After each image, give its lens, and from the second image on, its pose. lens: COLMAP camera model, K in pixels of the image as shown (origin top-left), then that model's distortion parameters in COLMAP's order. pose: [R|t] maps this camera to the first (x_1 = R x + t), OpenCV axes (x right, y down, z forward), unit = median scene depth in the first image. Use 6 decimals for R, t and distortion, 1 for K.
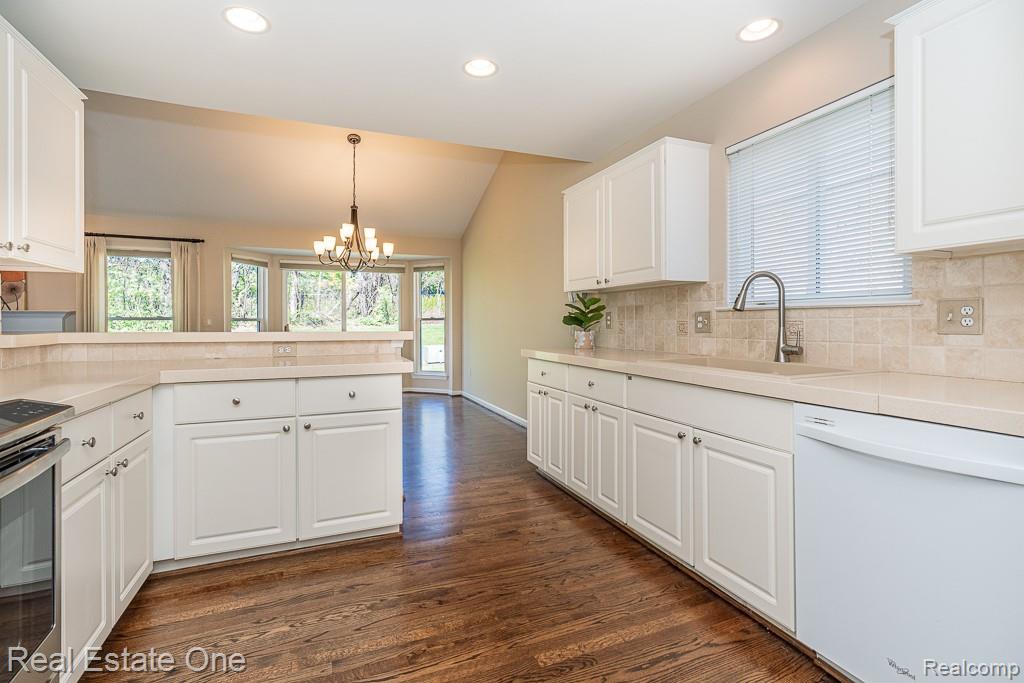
lens RADIAL K [[472.4, 0, 507.5], [0, 472.4, 323.1], [0, 0, 1]] dist [-0.002295, 0.000022]
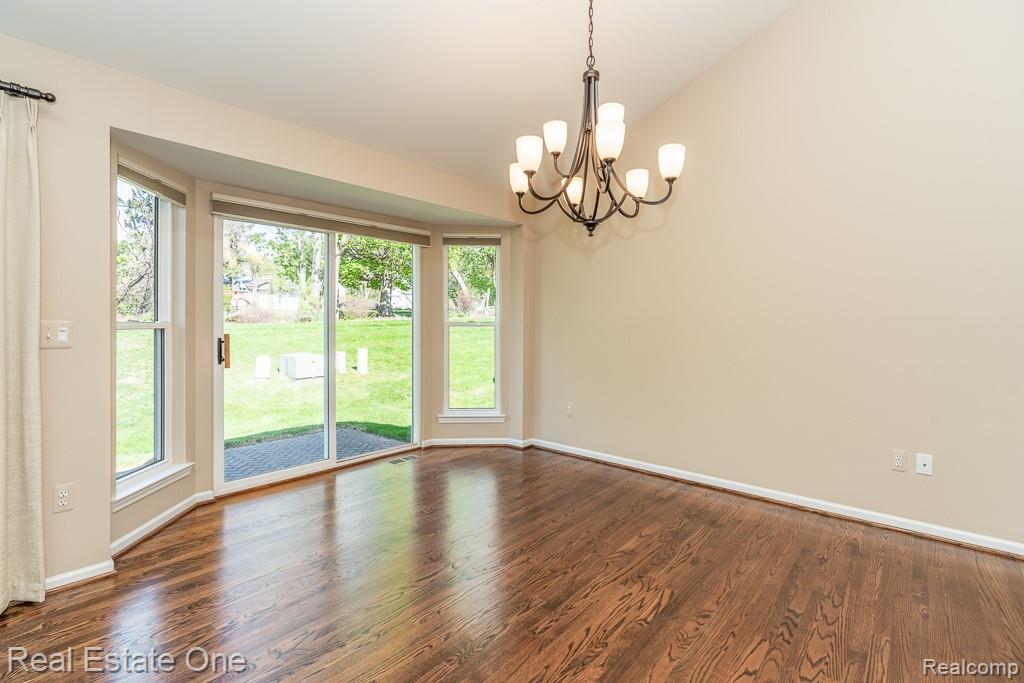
lens RADIAL K [[472.4, 0, 507.5], [0, 472.4, 323.1], [0, 0, 1]] dist [-0.002295, 0.000022]
pose [[0.897276, 0.005776, 0.441432, -0.573213], [-0.008217, 0.999960, 0.003617, -0.018061], [-0.441394, -0.006873, 0.897287, 0.630392]]
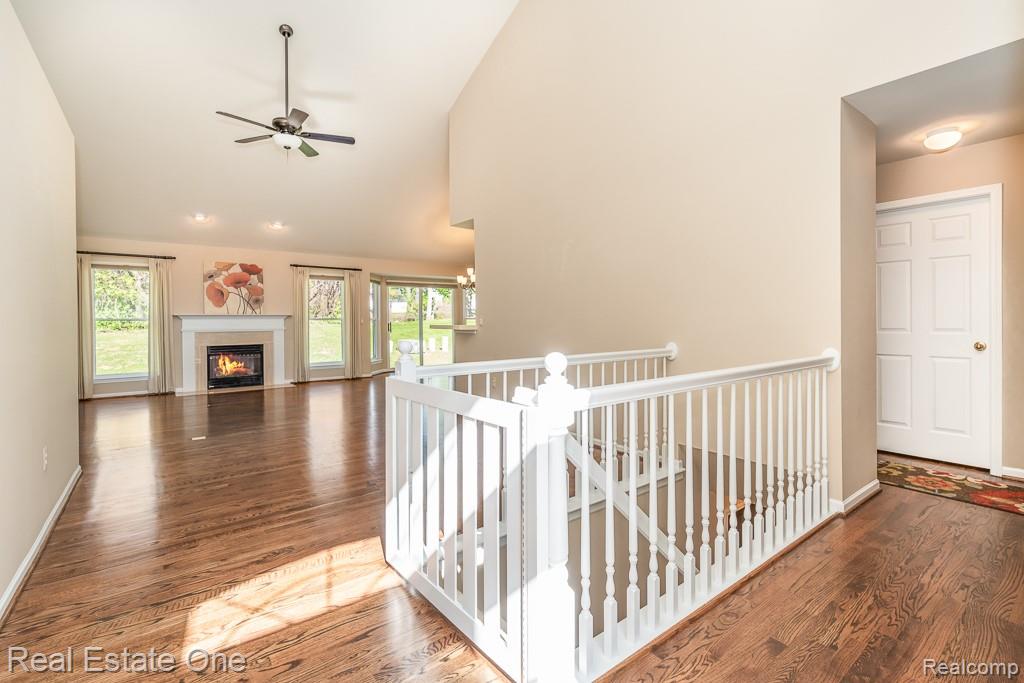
lens RADIAL K [[464.7, 0, 510.4], [0, 464.7, 325.7], [0, 0, 1]] dist [-0.002802, -0.000451]
pose [[0.964741, -0.007782, 0.263087, -0.659900], [0.005145, 0.999929, 0.010708, -0.001164], [-0.263152, -0.008977, 0.964713, -0.732110]]
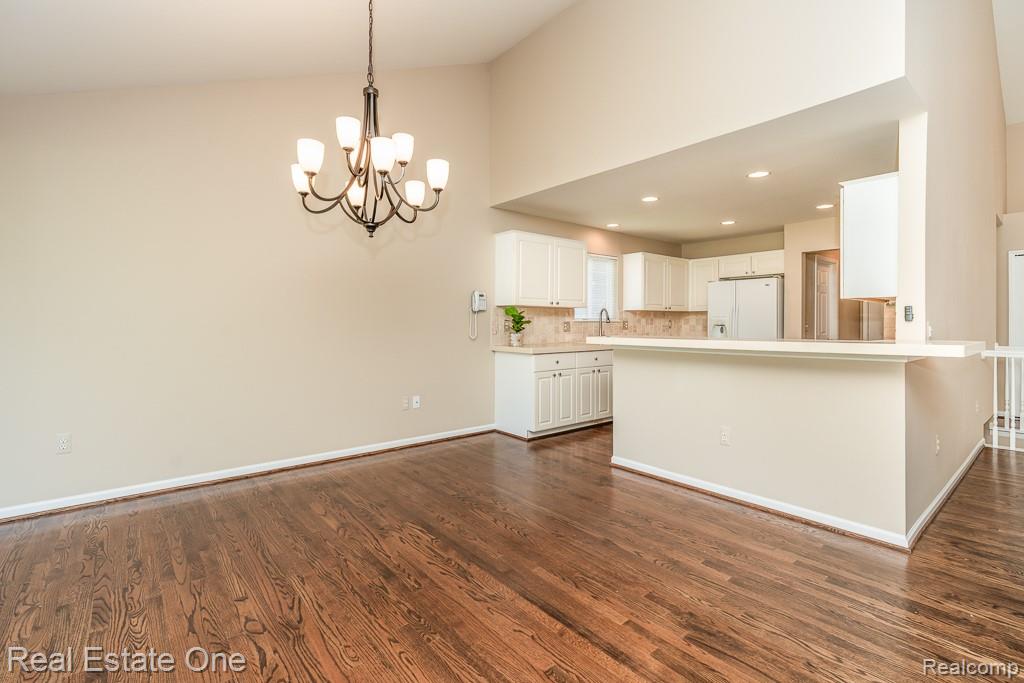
lens RADIAL K [[465.8, 0, 510.8], [0, 465.8, 320.7], [0, 0, 1]] dist [-0.008495, 0.000597]
pose [[-0.302002, 0.004231, 0.953298, -0.803574], [-0.000919, 0.999988, -0.004729, -0.010456], [-0.953307, -0.002304, -0.301994, 0.988517]]
